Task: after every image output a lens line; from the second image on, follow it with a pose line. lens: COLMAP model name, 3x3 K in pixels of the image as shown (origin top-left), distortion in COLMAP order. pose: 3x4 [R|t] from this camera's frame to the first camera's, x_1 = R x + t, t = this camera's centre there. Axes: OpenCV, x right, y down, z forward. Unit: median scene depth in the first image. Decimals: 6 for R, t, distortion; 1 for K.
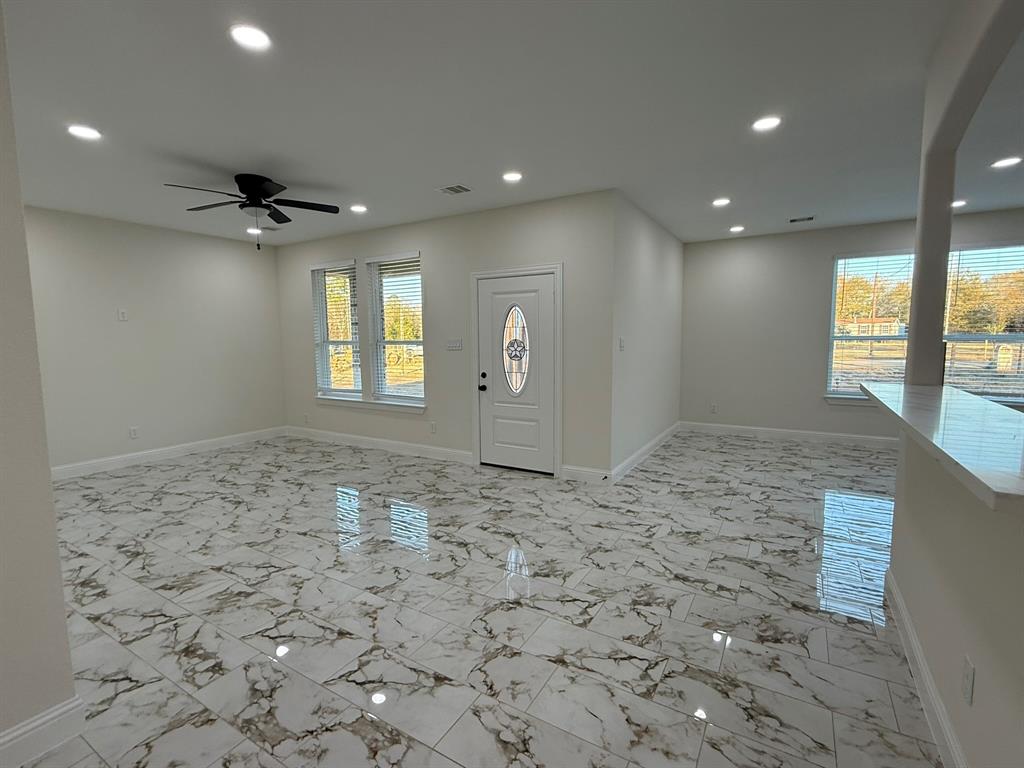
lens RADIAL K [[476.4, 0, 512.1], [0, 476.4, 382.9], [0, 0, 1]] dist [0.002270, -0.000182]
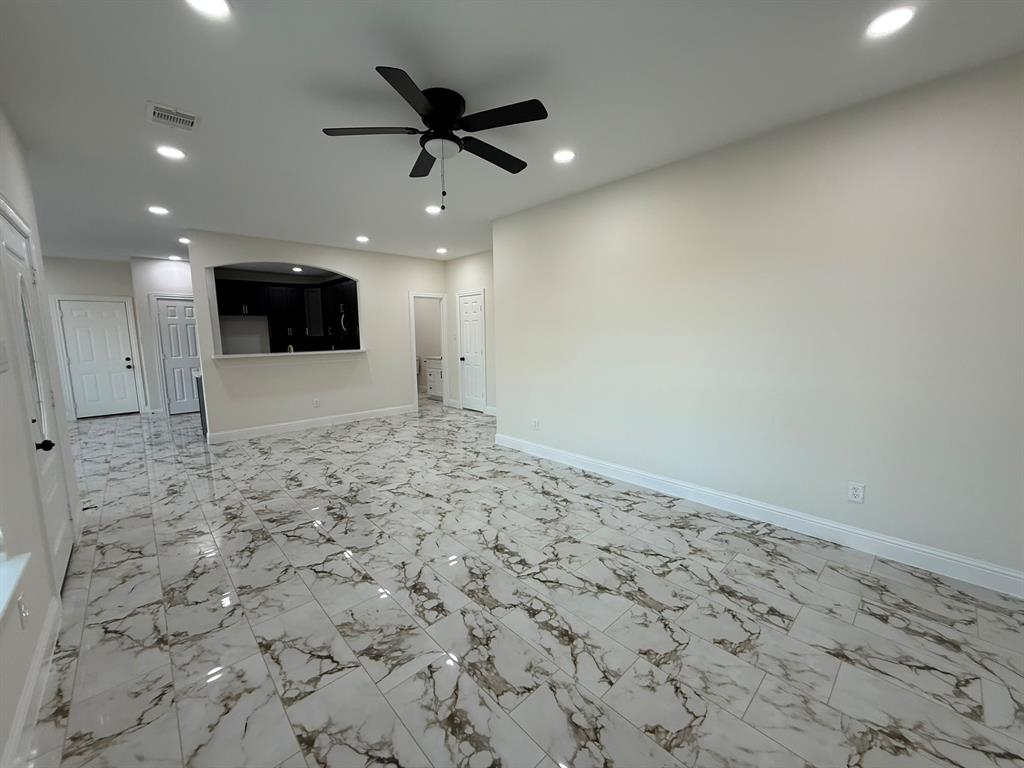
lens RADIAL K [[410.5, 0, 509.3], [0, 410.5, 388.5], [0, 0, 1]] dist [0.000880, 0.000066]
pose [[-0.958864, -0.017238, 0.283342, -0.884741], [0.049599, 0.972626, 0.227022, -0.161280], [-0.279499, 0.231737, -0.931761, 1.771253]]
